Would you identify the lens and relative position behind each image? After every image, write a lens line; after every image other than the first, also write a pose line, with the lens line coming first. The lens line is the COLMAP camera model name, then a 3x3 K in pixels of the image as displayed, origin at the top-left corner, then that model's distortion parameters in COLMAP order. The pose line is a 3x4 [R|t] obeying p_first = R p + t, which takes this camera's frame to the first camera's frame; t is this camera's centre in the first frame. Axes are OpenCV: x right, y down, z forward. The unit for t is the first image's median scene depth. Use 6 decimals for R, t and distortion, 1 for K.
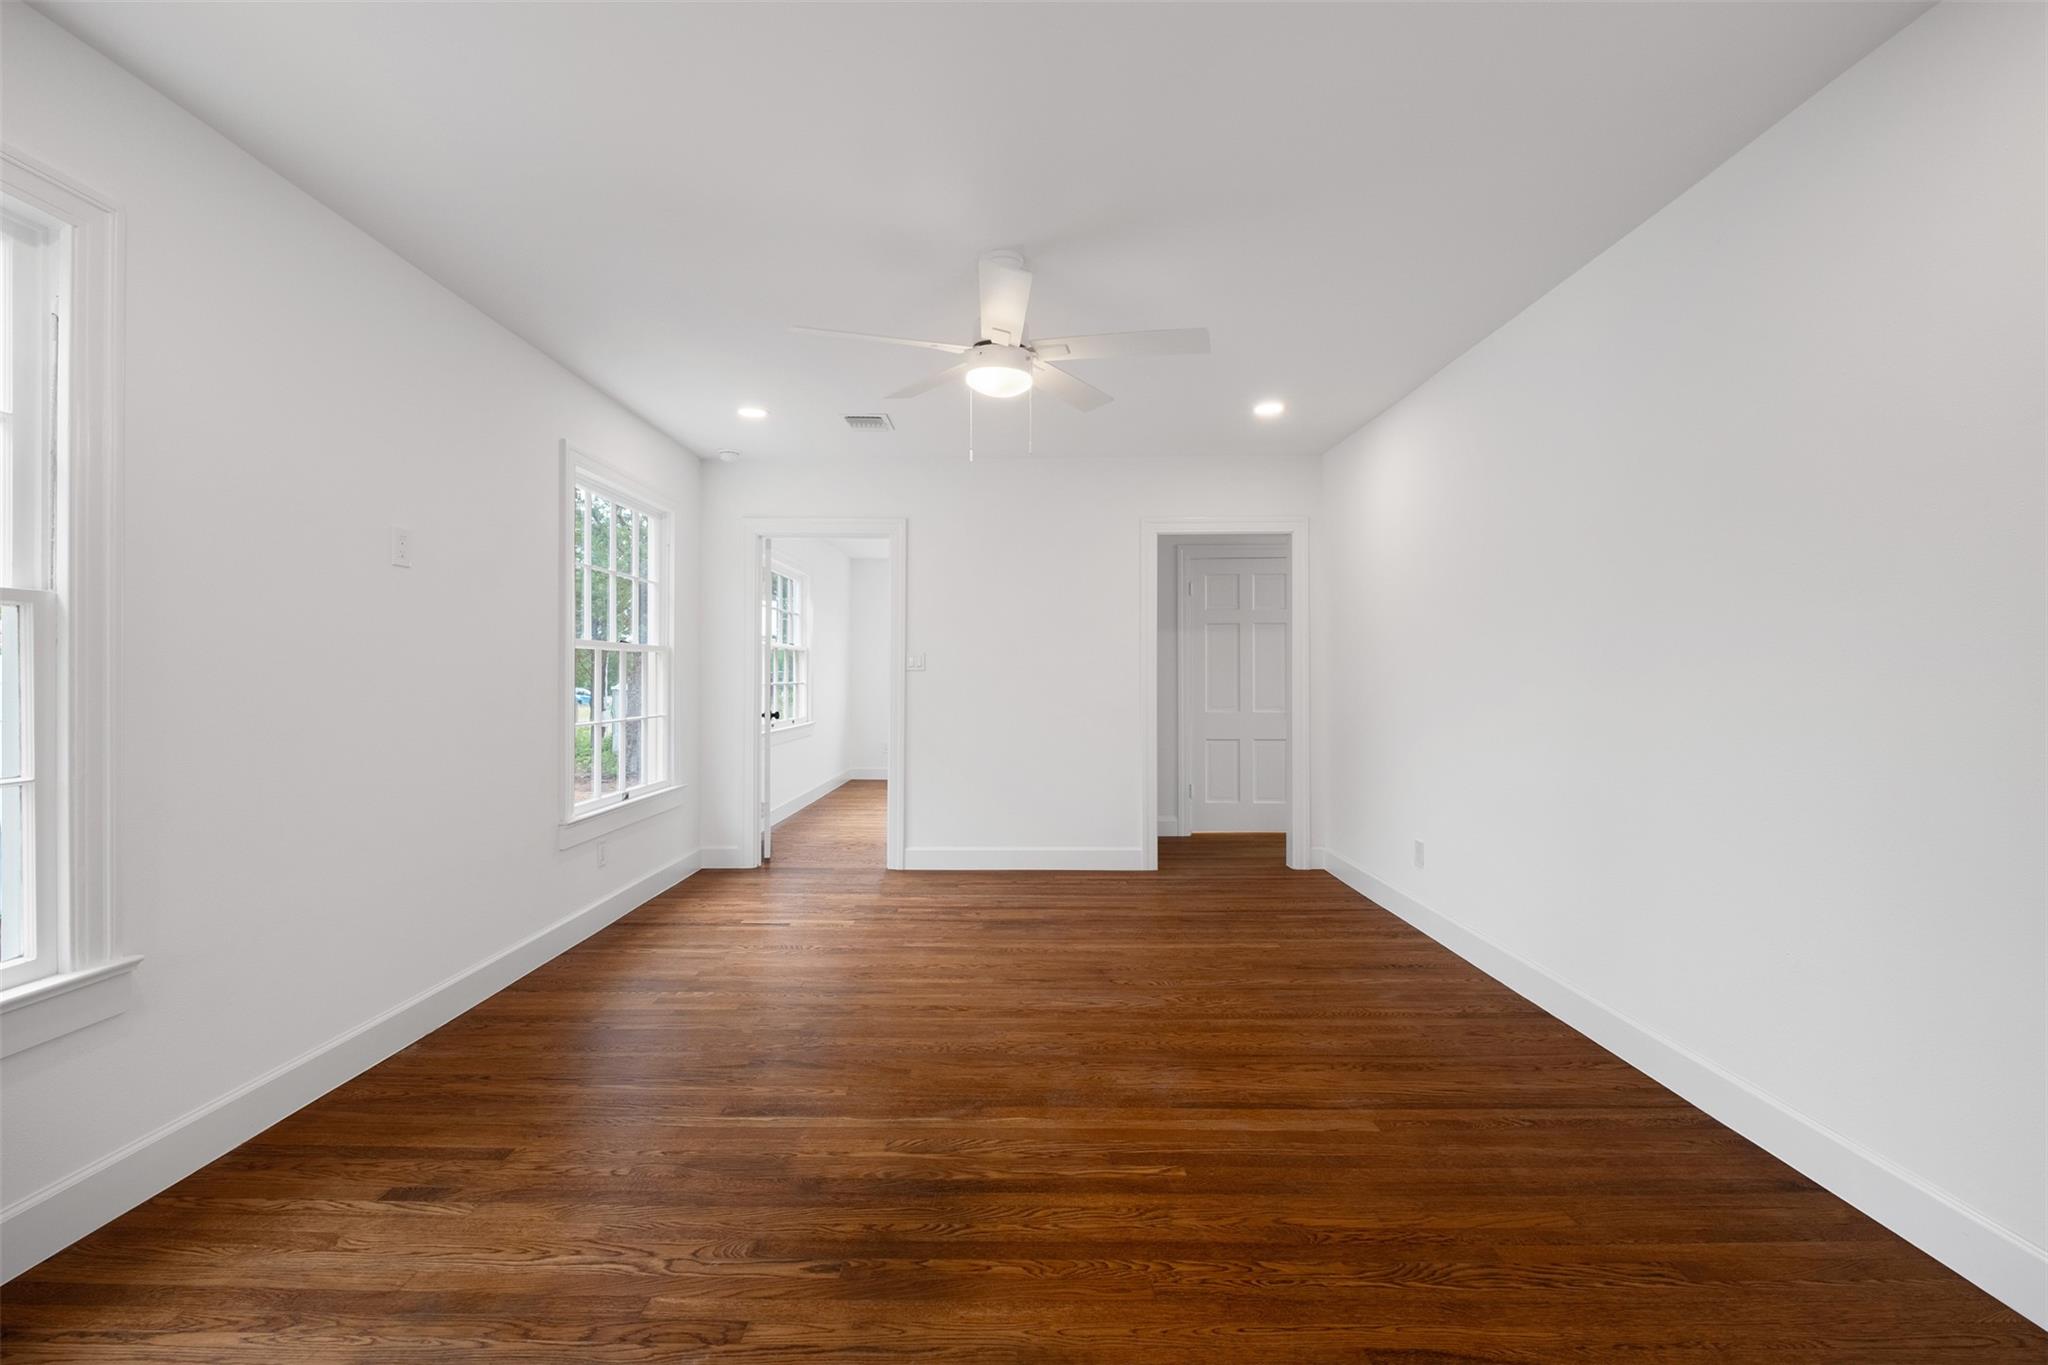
lens RADIAL K [[889.6, 0, 1011.2], [0, 889.6, 682.7], [0, 0, 1]] dist [0.004779, -0.006213]
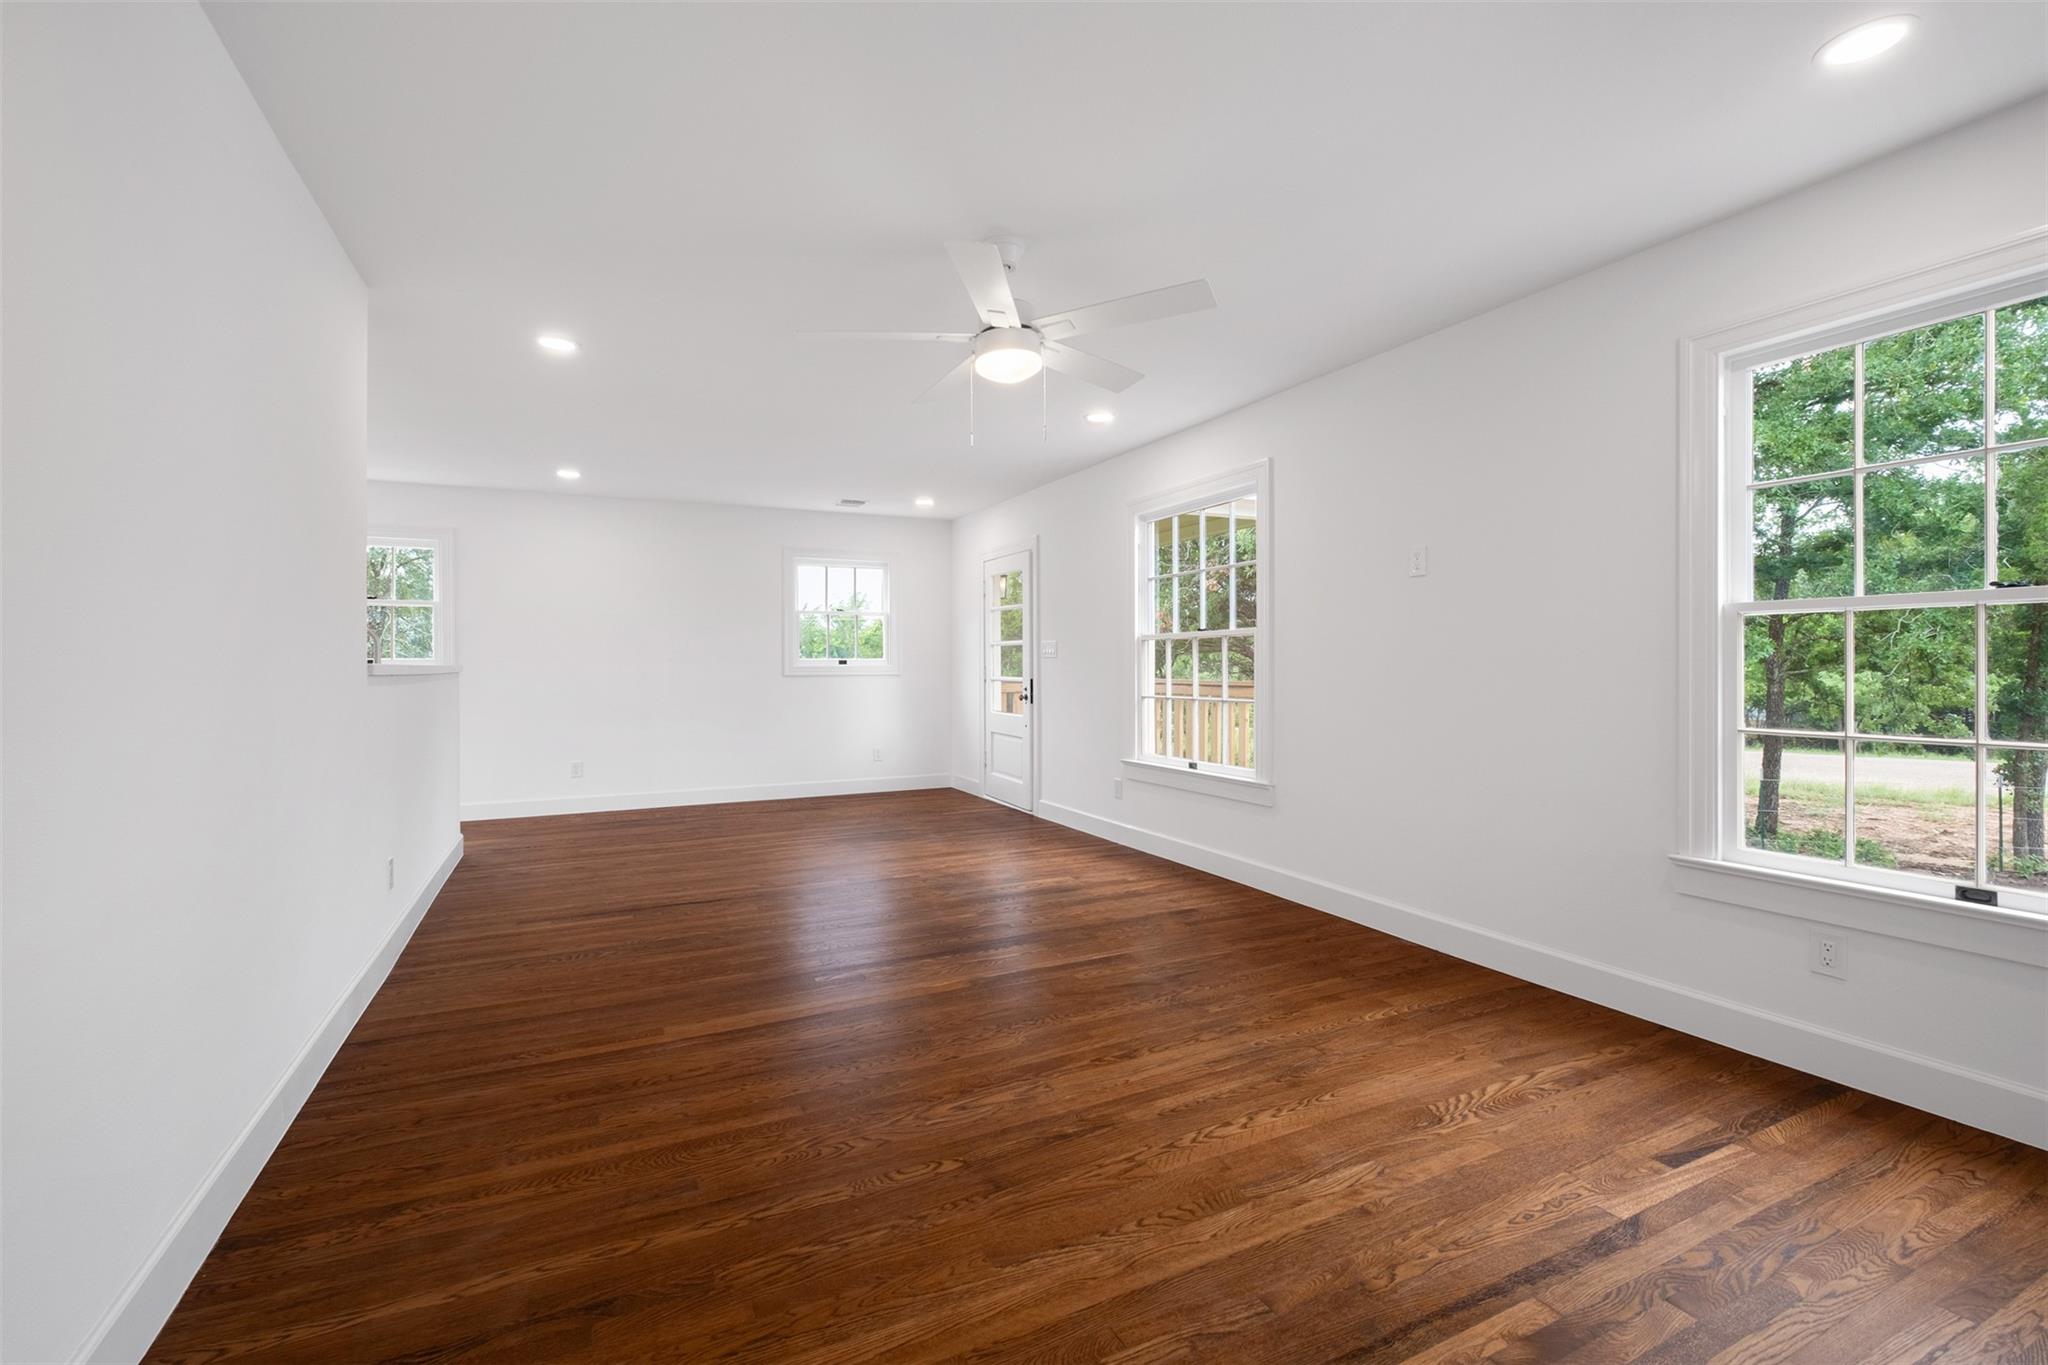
lens RADIAL K [[889.6, 0, 1014.8], [0, 889.6, 666.0], [0, 0, 1]] dist [0.004779, -0.006213]
pose [[-0.894315, 0.008519, -0.447356, 0.425754], [0.004071, 0.999932, 0.010904, -0.014071], [0.447418, 0.007930, -0.894290, 1.887210]]
